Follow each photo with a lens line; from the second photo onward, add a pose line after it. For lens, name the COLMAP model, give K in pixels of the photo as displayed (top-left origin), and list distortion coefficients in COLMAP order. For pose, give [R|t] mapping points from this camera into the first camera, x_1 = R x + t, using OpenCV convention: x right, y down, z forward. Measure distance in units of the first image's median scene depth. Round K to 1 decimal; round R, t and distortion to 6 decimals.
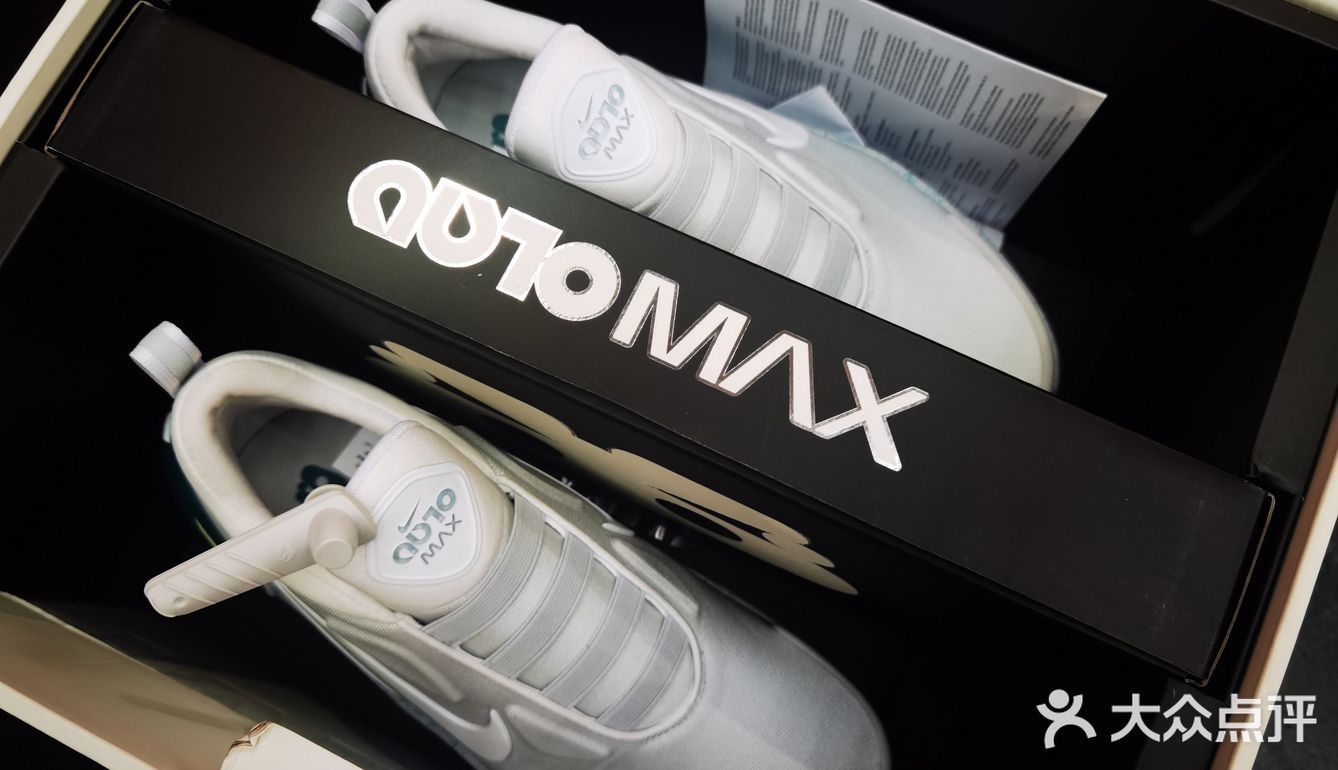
lens RADIAL K [[1161.2, 0, 670.8], [0, 1161.2, 331.4], [0, 0, 1]] dist [-0.000824, 0.000310]
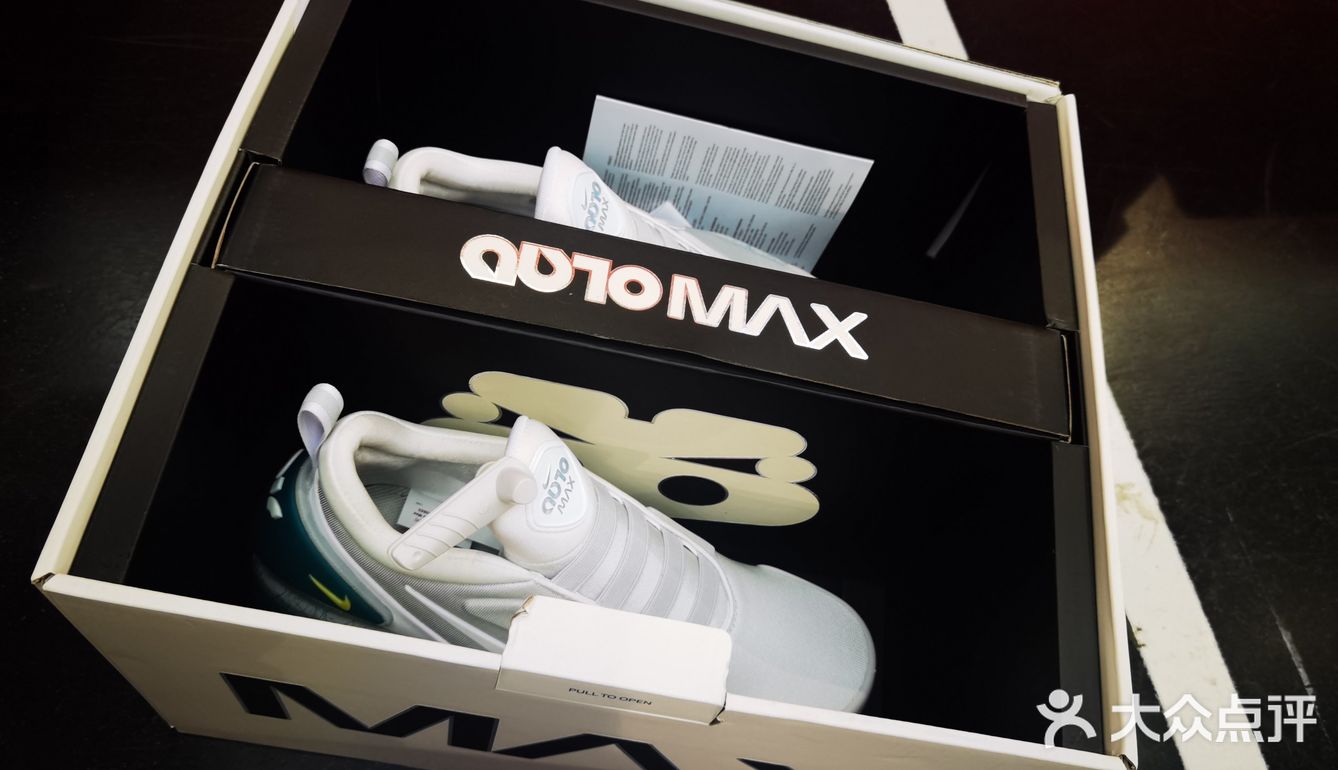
lens RADIAL K [[1161.2, 0, 670.8], [0, 1161.2, 331.4], [0, 0, 1]] dist [-0.000824, 0.000310]
pose [[0.926663, -0.166408, 0.337053, -0.408552], [0.239660, 0.952339, -0.188716, 0.225728], [-0.289585, 0.255654, 0.922378, -0.274381]]
